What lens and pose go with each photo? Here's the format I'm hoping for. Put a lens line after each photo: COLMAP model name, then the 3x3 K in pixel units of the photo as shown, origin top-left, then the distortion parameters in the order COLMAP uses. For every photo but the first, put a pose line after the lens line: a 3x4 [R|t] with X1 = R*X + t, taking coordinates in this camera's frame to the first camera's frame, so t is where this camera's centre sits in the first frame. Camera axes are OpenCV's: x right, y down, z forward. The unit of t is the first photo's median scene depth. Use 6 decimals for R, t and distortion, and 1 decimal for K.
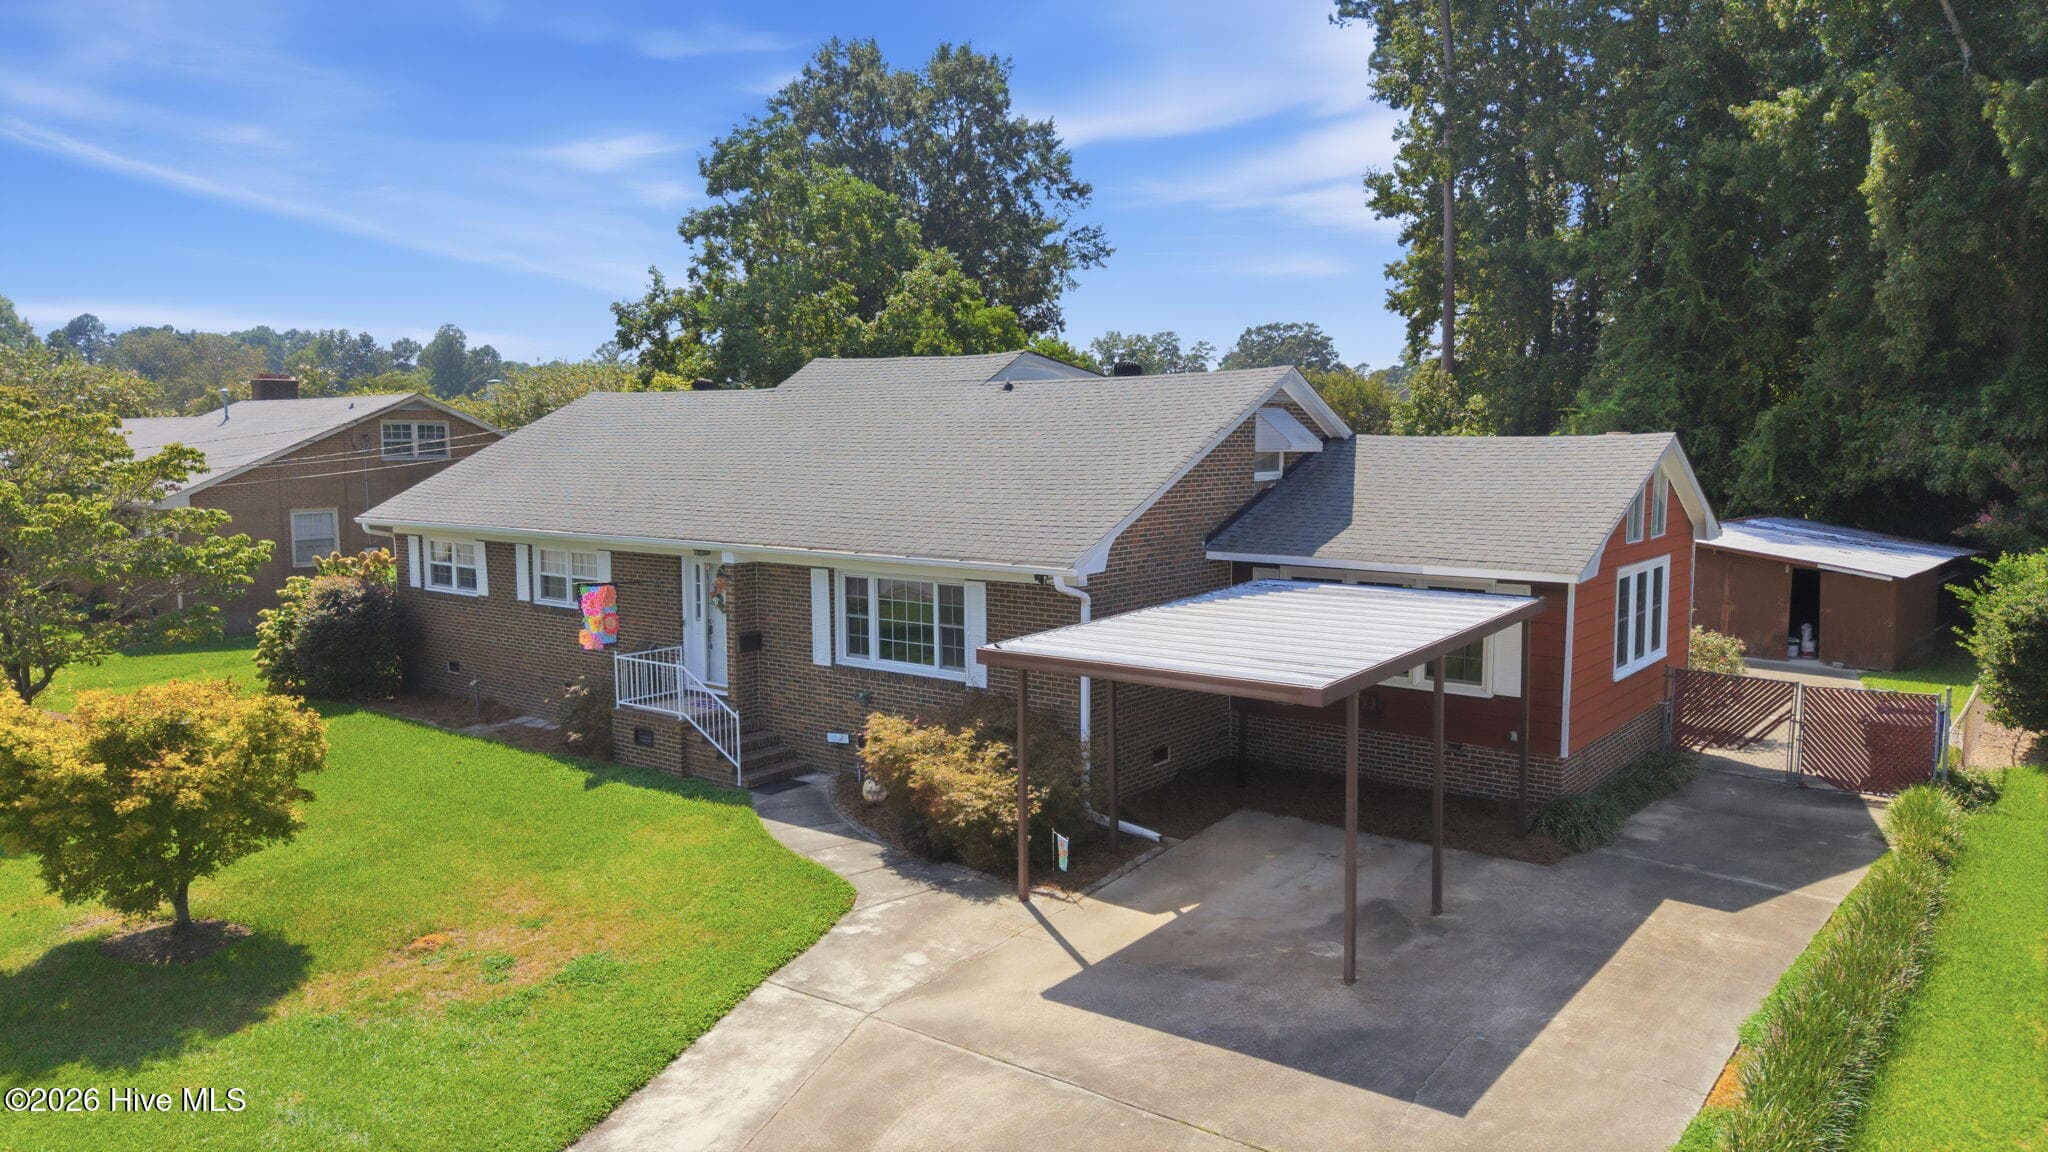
lens RADIAL K [[1377.7, 0, 1004.9], [0, 1377.7, 578.1], [0, 0, 1]] dist [0.030977, -0.033321]
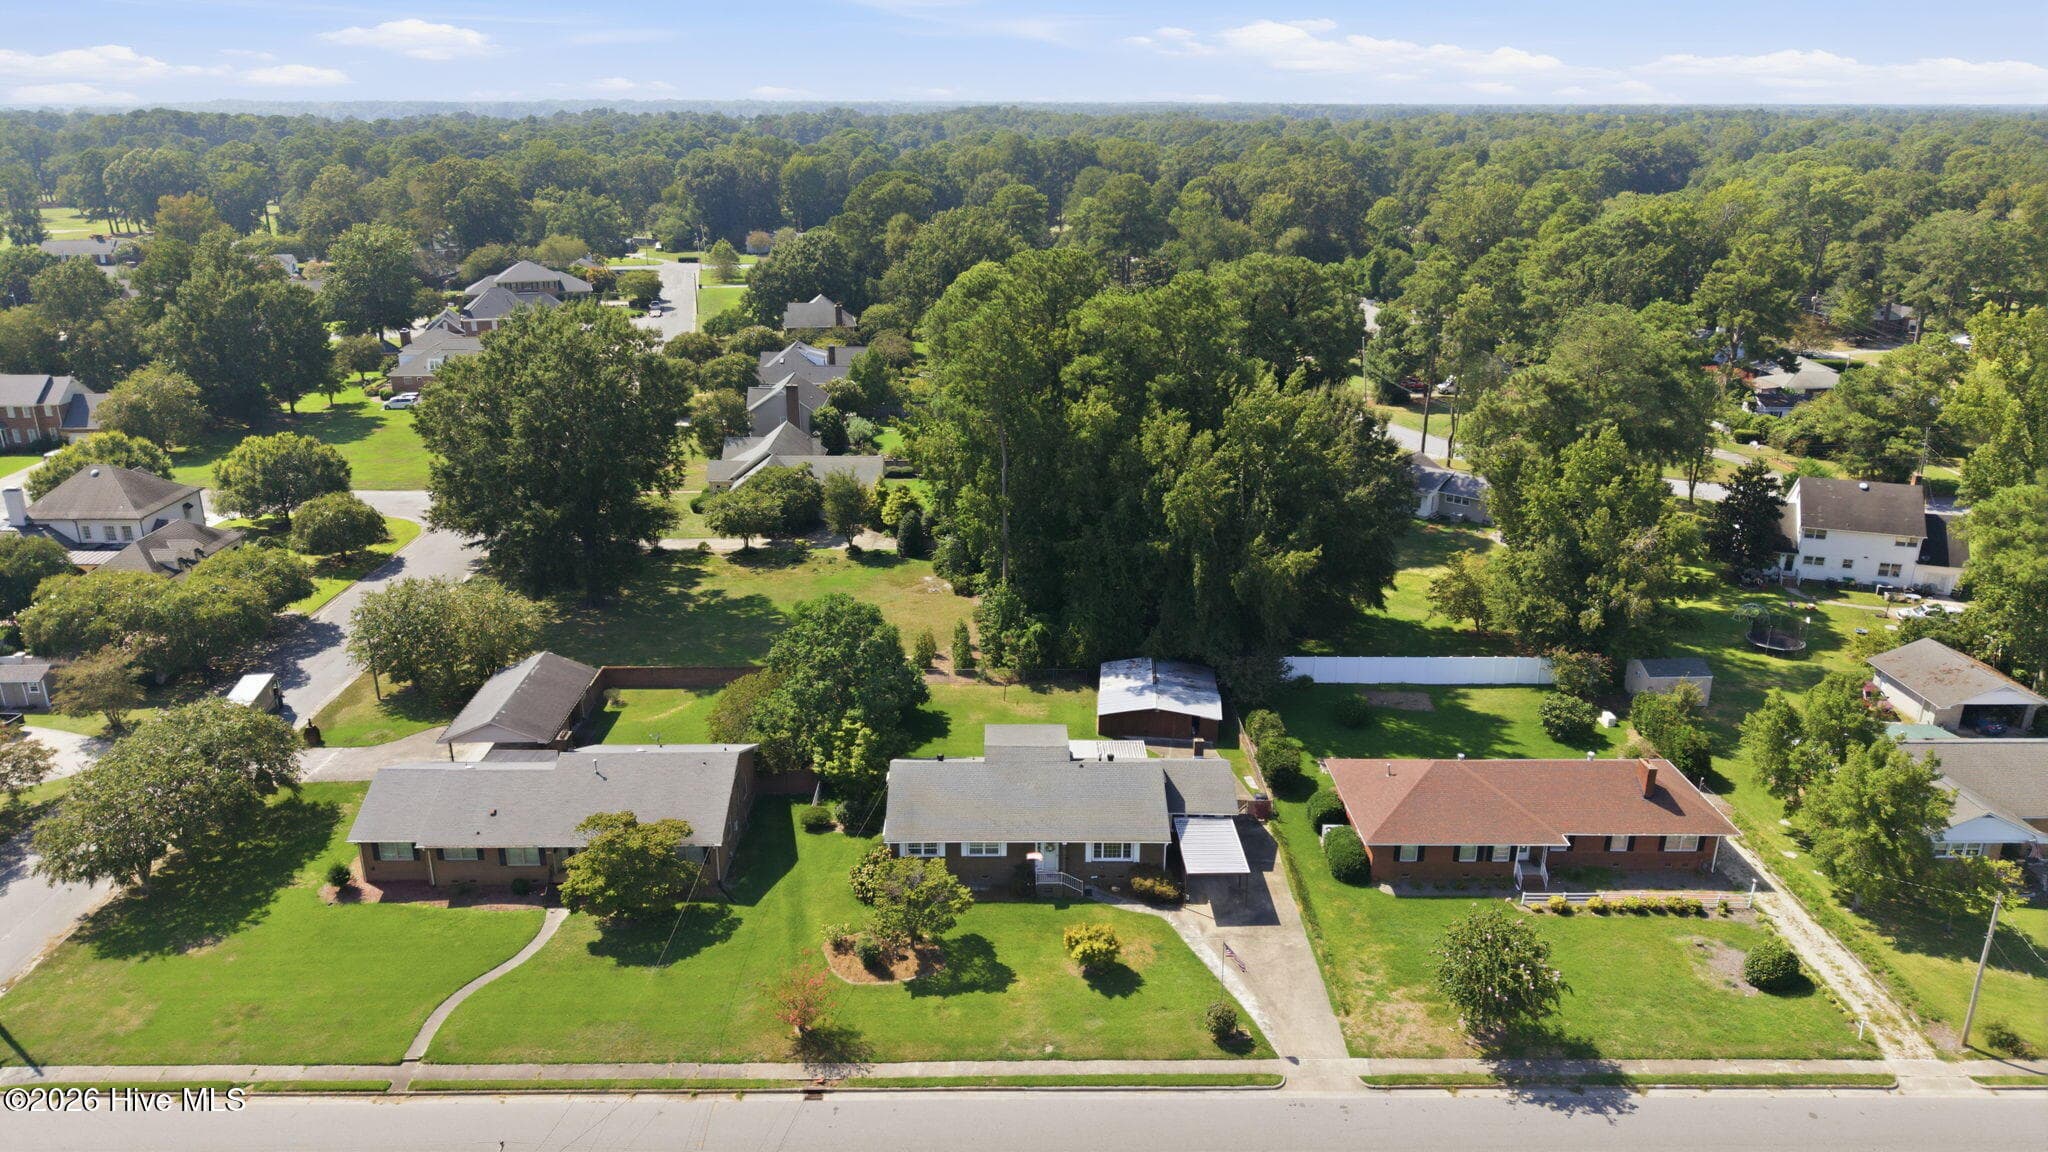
lens RADIAL K [[1377.7, 0, 1016.2], [0, 1377.7, 578.7], [0, 0, 1]] dist [0.030977, -0.033321]
pose [[0.776186, -0.206086, 0.595873, -2.820526], [0.059176, 0.964713, 0.256568, -1.997696], [-0.627721, -0.163883, 0.760992, -2.070144]]
